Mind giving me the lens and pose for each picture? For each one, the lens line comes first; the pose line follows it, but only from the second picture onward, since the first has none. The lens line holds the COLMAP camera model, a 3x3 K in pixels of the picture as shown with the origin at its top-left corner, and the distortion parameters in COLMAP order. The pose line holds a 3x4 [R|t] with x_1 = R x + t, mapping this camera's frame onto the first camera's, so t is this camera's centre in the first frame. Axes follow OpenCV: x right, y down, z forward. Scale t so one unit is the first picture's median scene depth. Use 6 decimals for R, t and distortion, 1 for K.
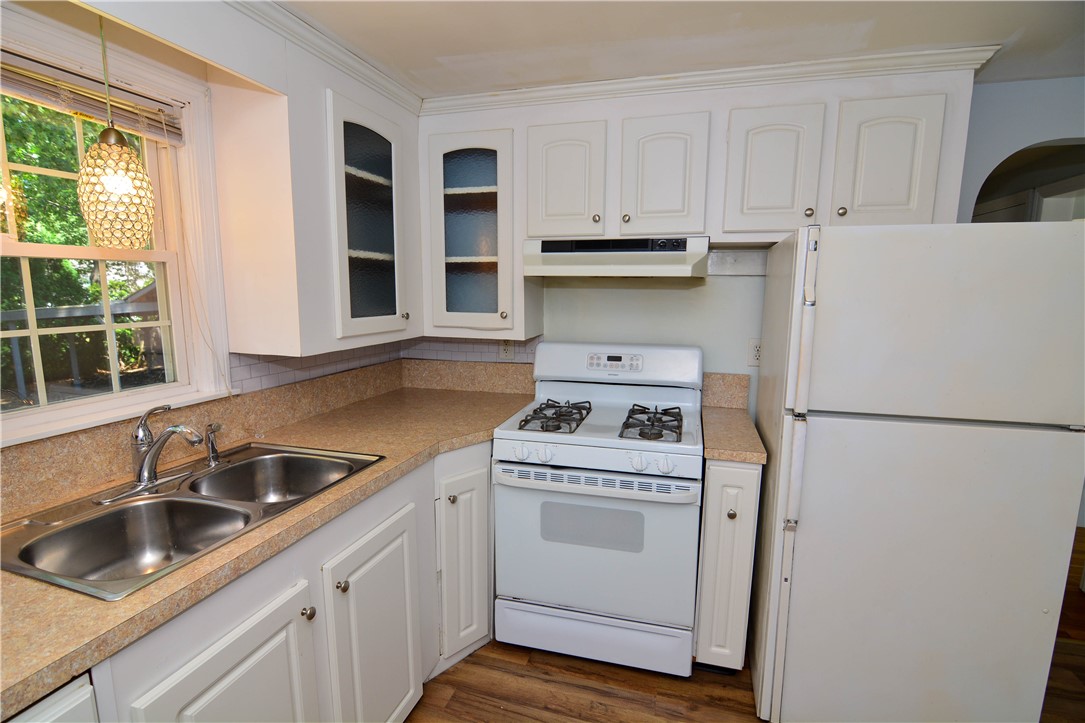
lens RADIAL K [[526.7, 0, 536.3], [0, 526.7, 373.6], [0, 0, 1]] dist [0.000298, -0.015689]
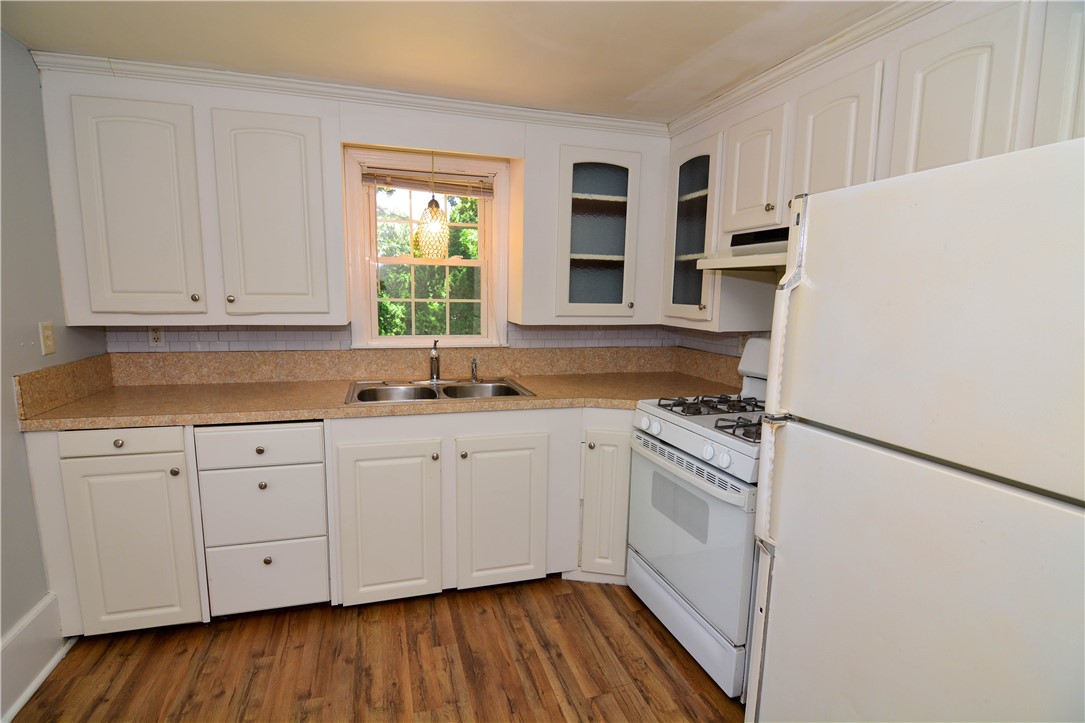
lens RADIAL K [[526.7, 0, 536.3], [0, 526.7, 373.6], [0, 0, 1]] dist [0.000298, -0.015689]
pose [[0.557156, 0.131896, -0.819866, 0.748933], [-0.146990, 0.987379, 0.058955, 0.010813], [0.817295, 0.087666, 0.569512, 0.142330]]
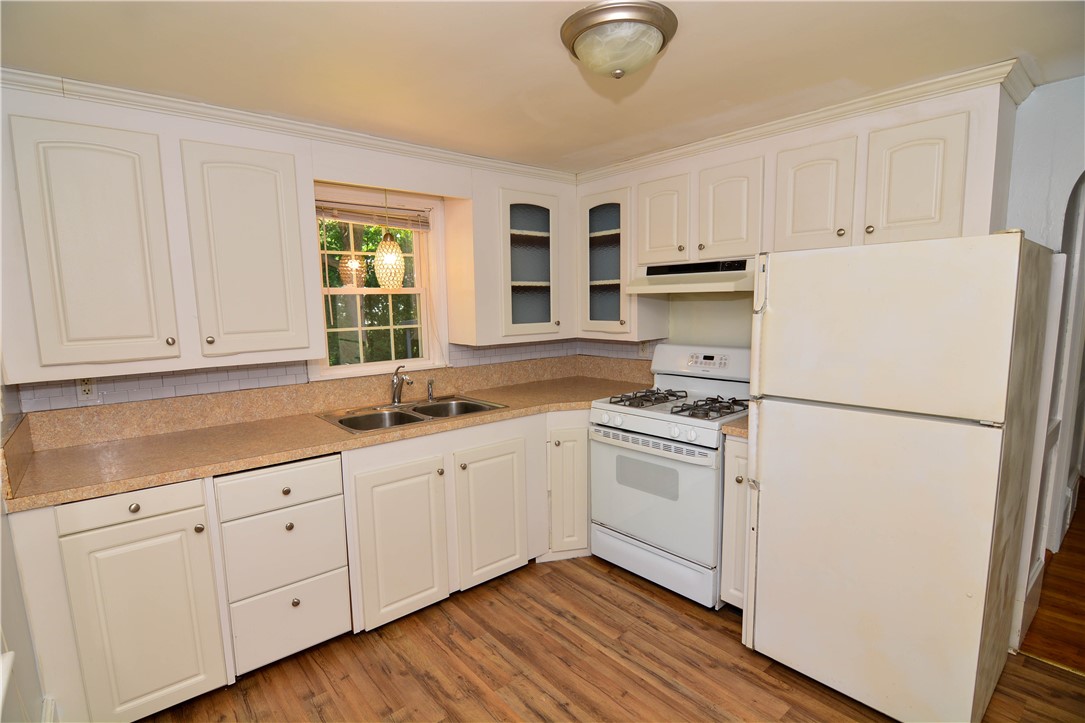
lens RADIAL K [[526.7, 0, 536.3], [0, 526.7, 373.6], [0, 0, 1]] dist [0.000298, -0.015689]
pose [[0.838373, 0.052587, -0.542554, 0.571809], [-0.063686, 0.997969, -0.001682, 0.042896], [0.541364, 0.035963, 0.840019, -0.295925]]
